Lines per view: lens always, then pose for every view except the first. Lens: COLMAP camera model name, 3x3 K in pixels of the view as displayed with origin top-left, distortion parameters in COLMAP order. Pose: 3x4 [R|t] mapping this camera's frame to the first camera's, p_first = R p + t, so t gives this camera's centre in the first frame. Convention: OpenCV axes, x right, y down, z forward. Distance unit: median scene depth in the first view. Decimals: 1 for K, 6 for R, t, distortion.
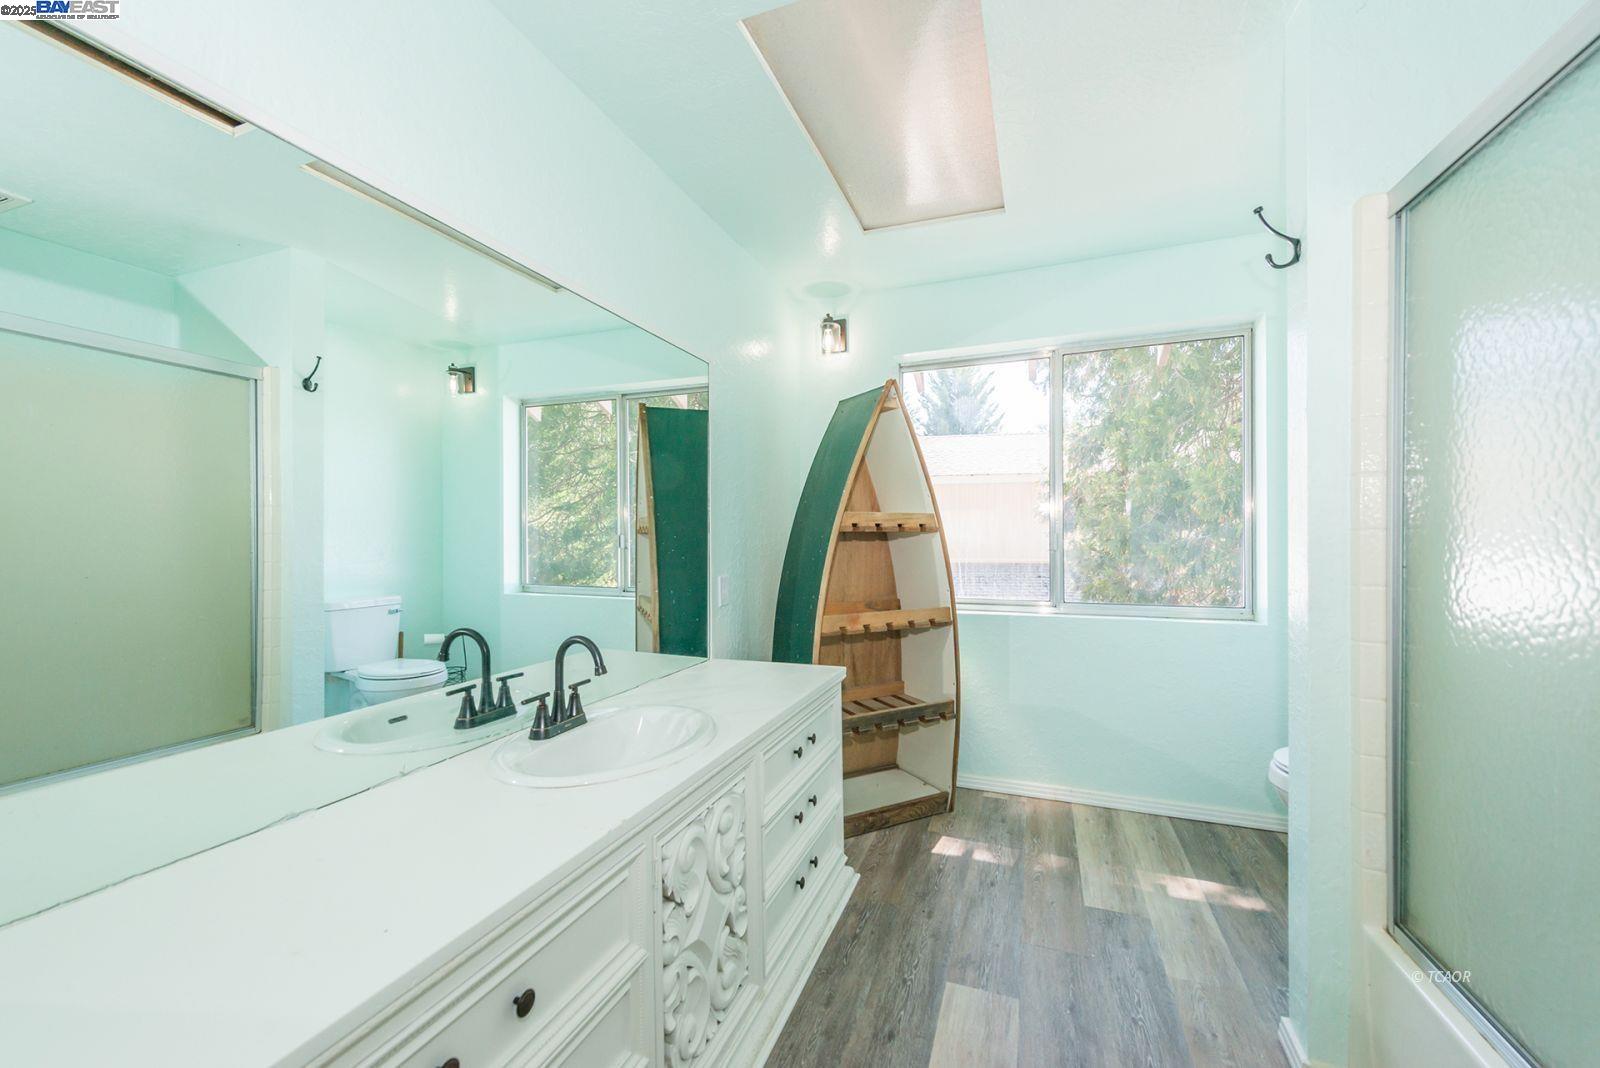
lens RADIAL K [[625.1, 0, 800.7], [0, 625.1, 540.5], [0, 0, 1]] dist [0.019009, -0.006161]
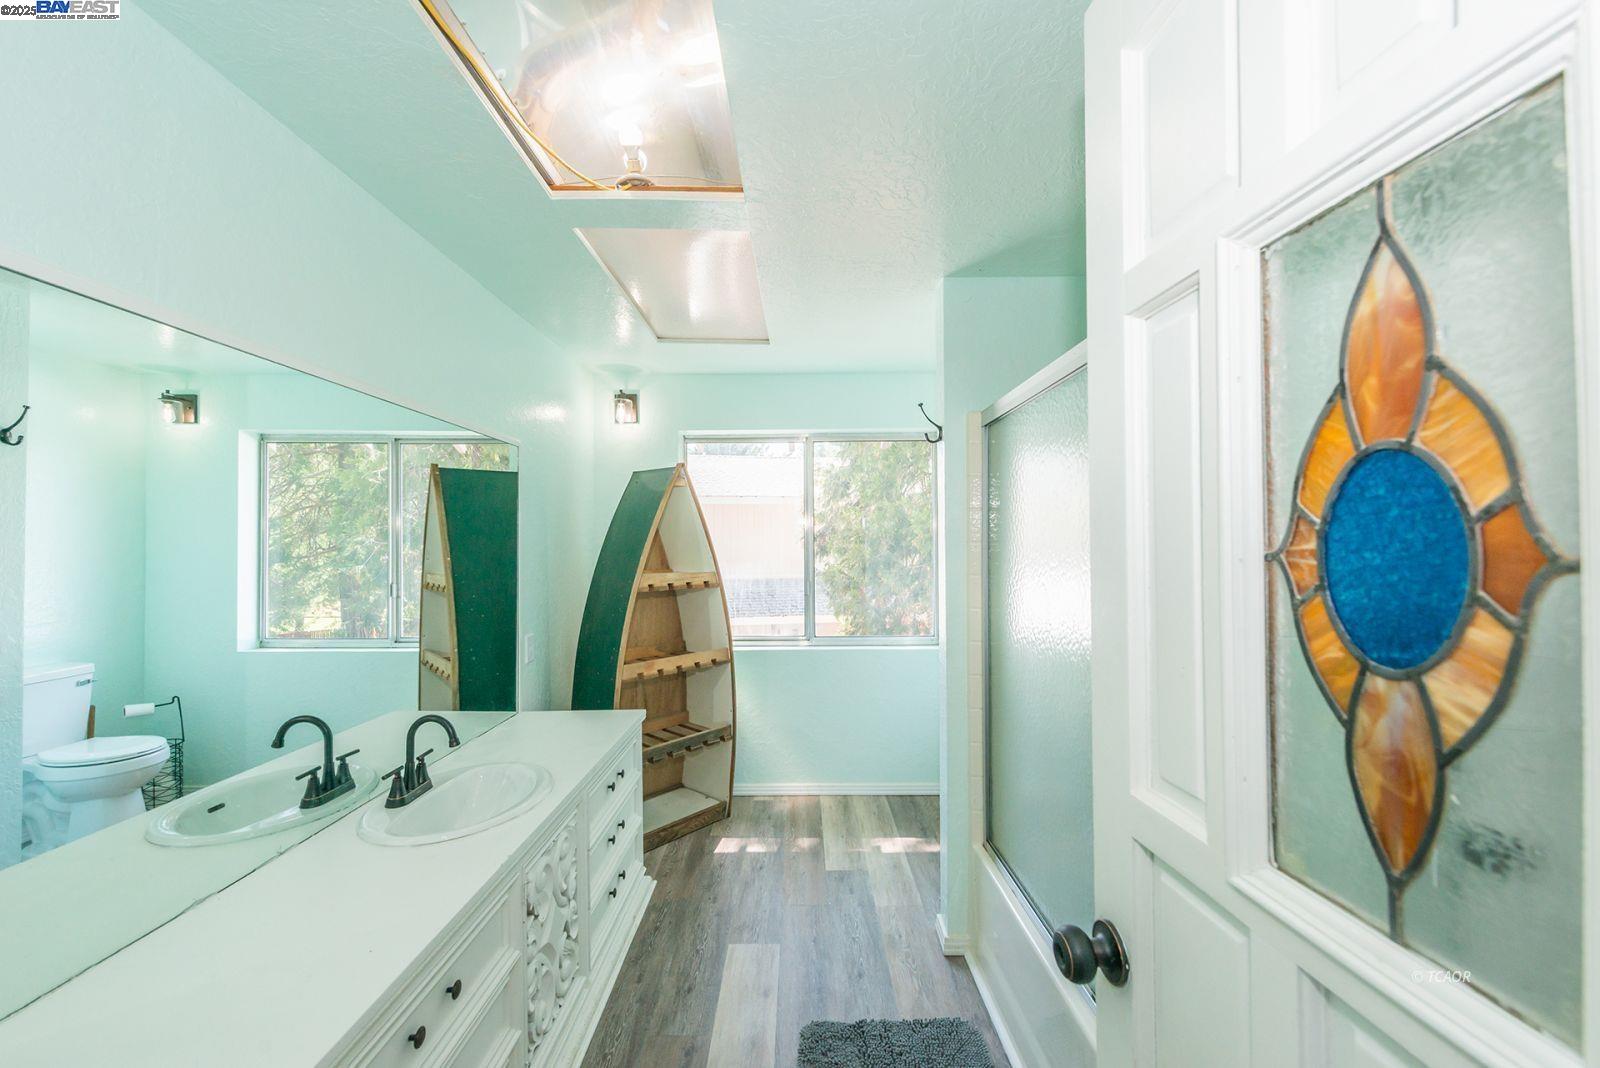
lens RADIAL K [[625.1, 0, 800.7], [0, 625.1, 540.5], [0, 0, 1]] dist [0.019009, -0.006161]
pose [[0.934880, 0.004201, 0.354939, -0.074179], [0.002581, 0.999823, -0.018630, -0.094316], [-0.354954, 0.018332, 0.934704, -0.228033]]
